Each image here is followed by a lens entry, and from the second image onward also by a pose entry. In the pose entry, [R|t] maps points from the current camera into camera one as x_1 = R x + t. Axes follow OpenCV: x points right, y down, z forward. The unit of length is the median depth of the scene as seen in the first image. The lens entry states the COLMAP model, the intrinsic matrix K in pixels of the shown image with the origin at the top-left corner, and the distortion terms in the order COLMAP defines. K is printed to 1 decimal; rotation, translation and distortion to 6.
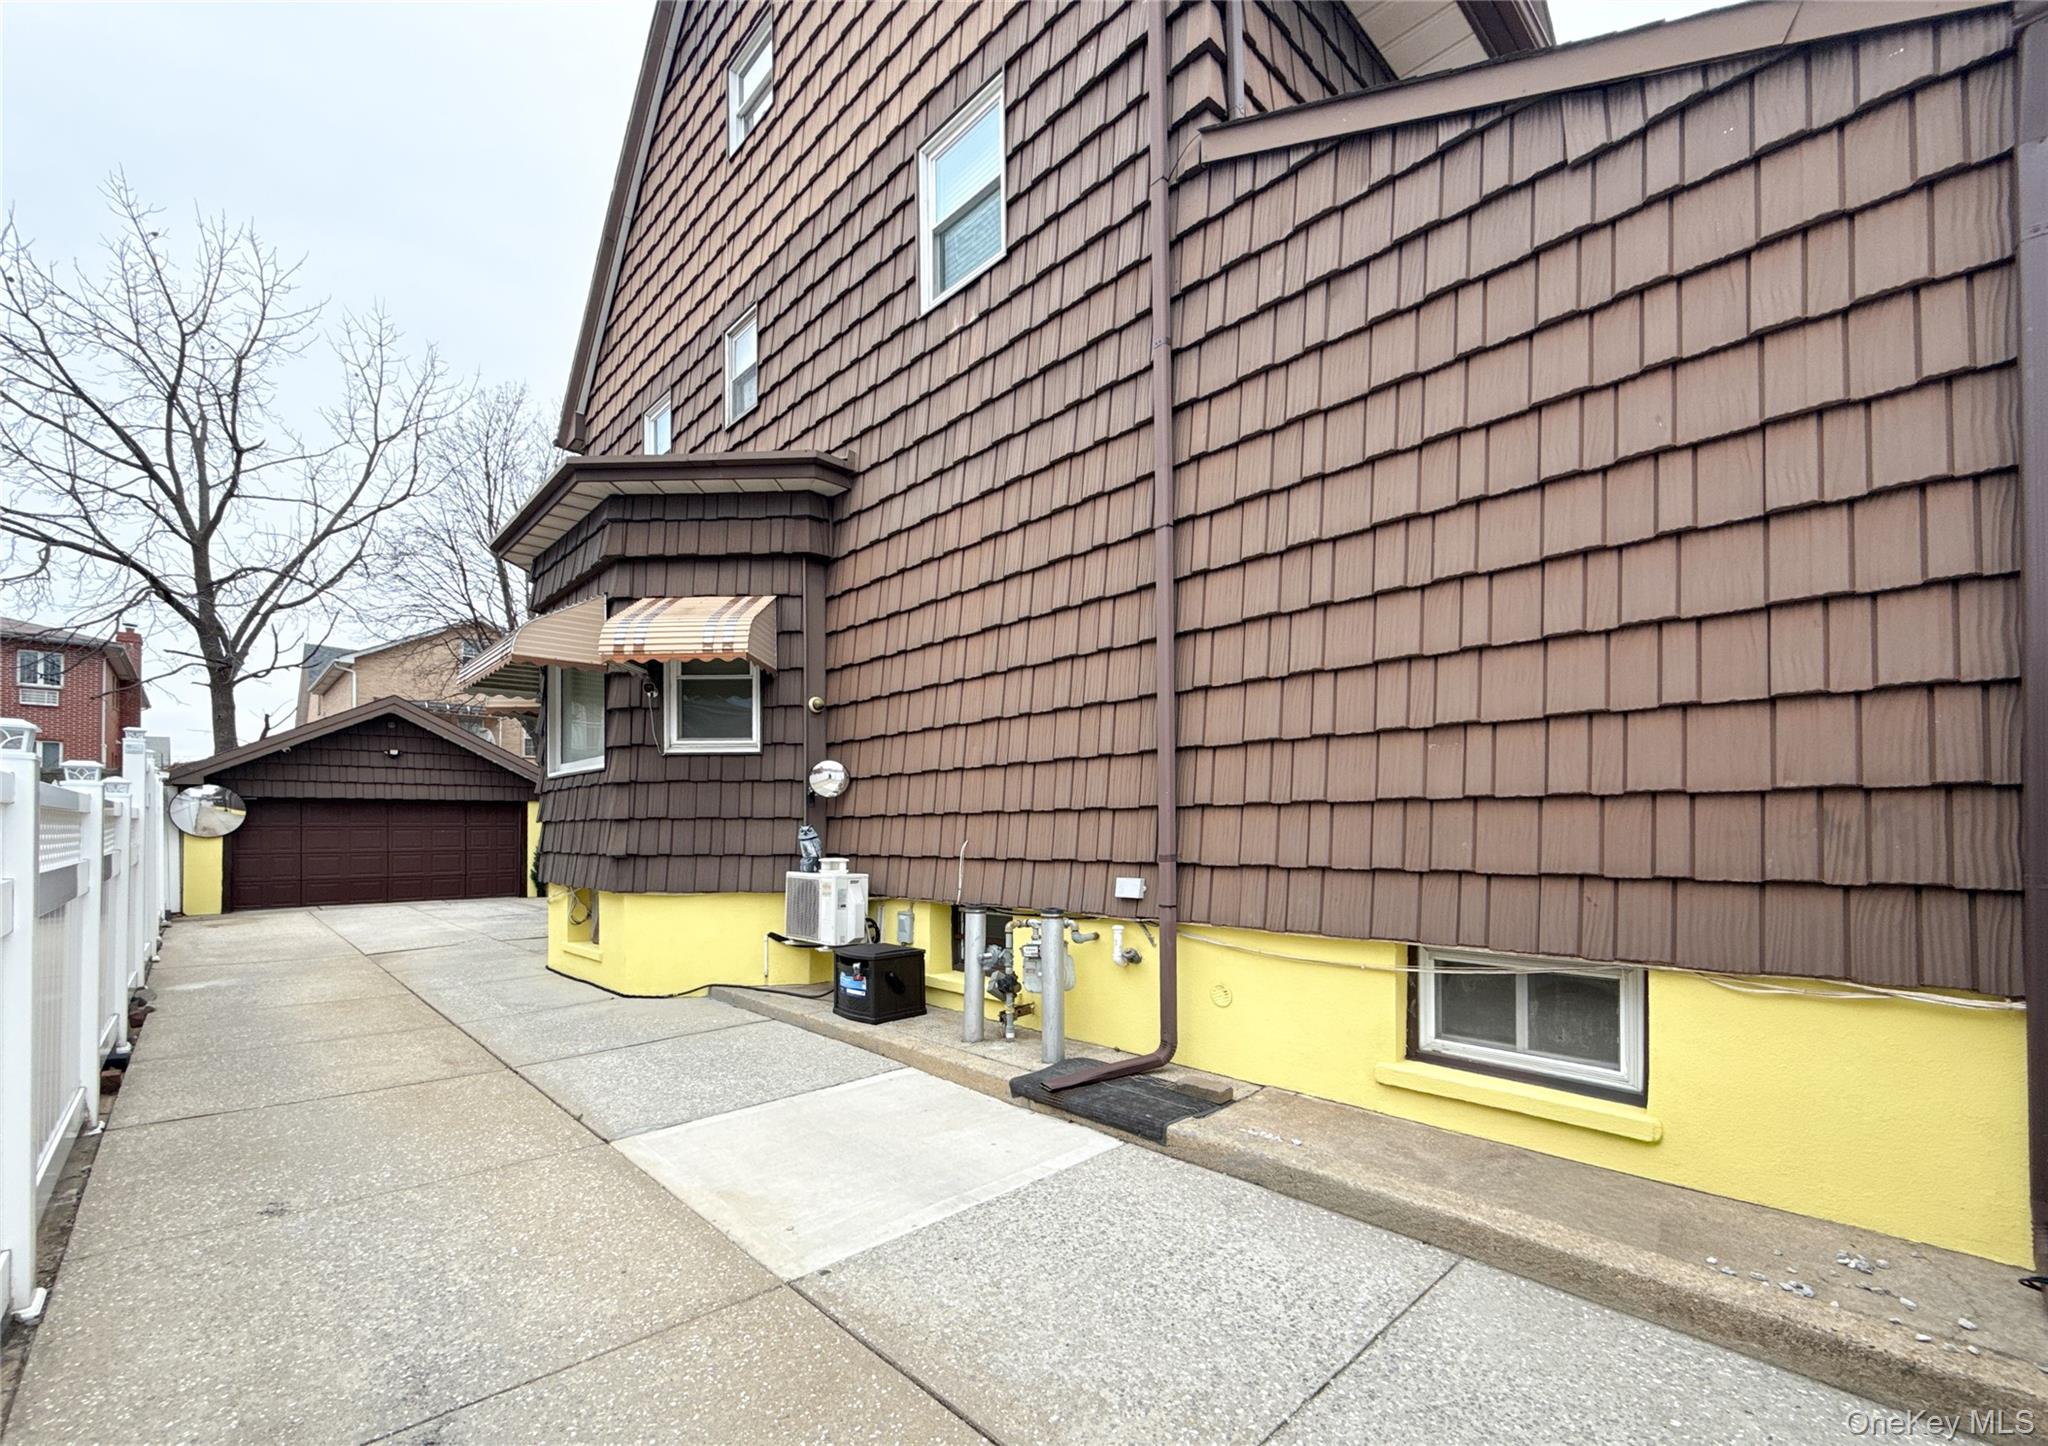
lens RADIAL K [[861.4, 0, 1117.7], [0, 861.4, 841.0], [0, 0, 1]] dist [-0.002868, 0.000269]
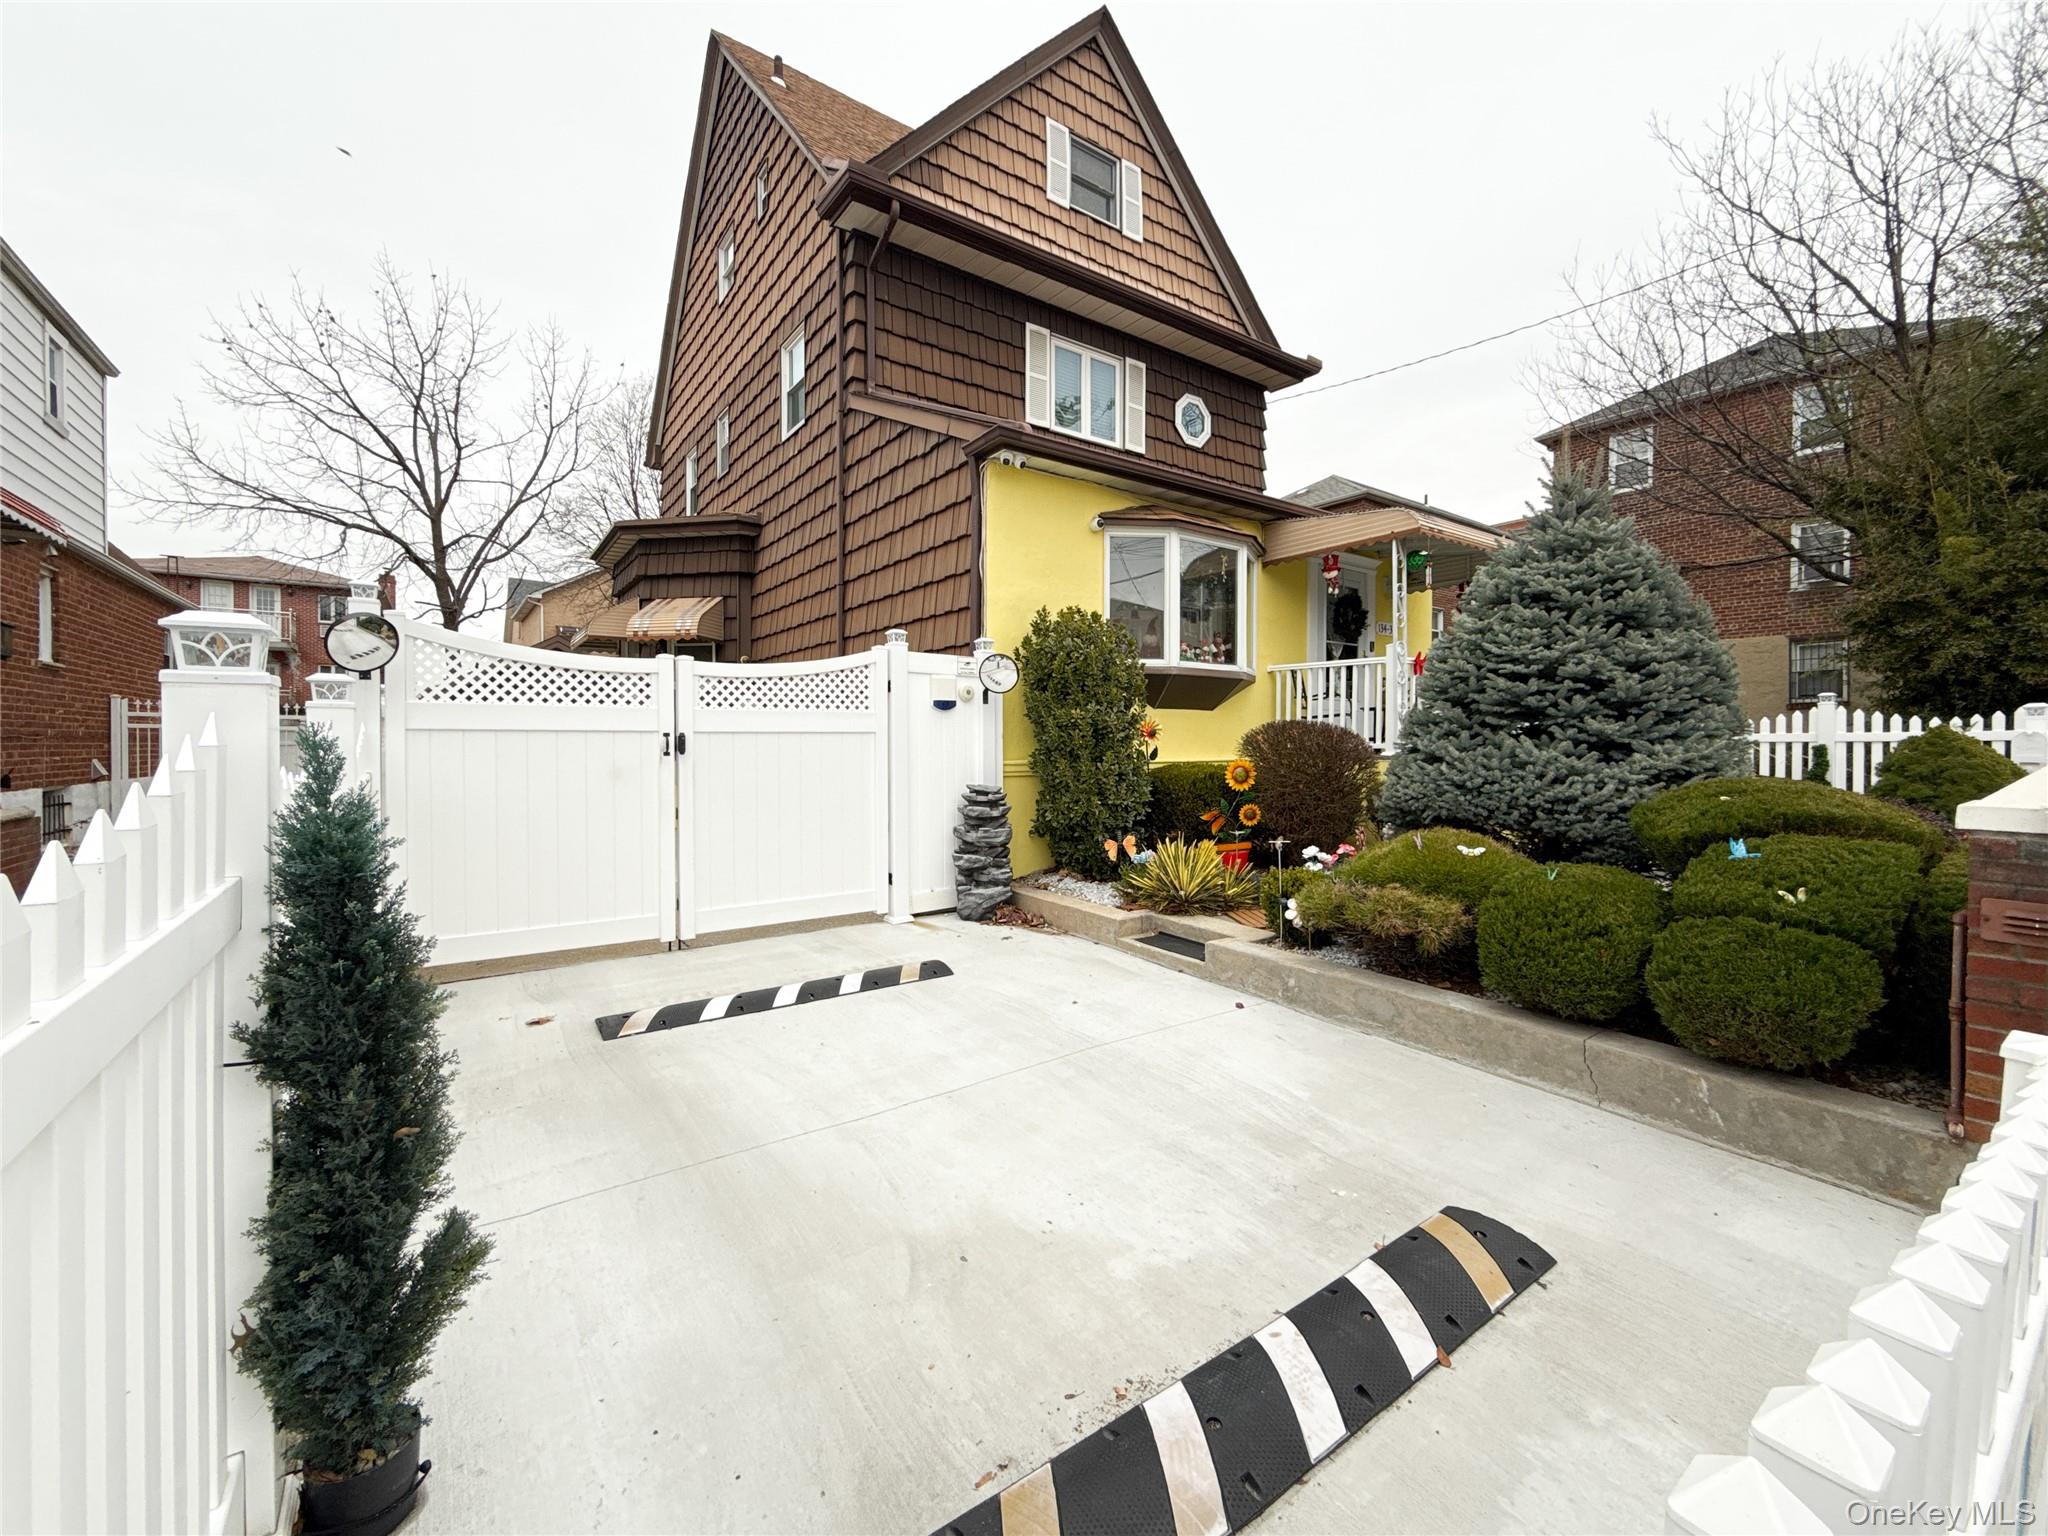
lens RADIAL K [[829.0, 0, 1023.2], [0, 829.0, 752.8], [0, 0, 1]] dist [0.000545, -0.000003]
pose [[0.979374, 0.002000, -0.202045, 0.092904], [0.000632, 0.999916, 0.012963, 0.000607], [0.202054, -0.012824, 0.979290, -0.088426]]
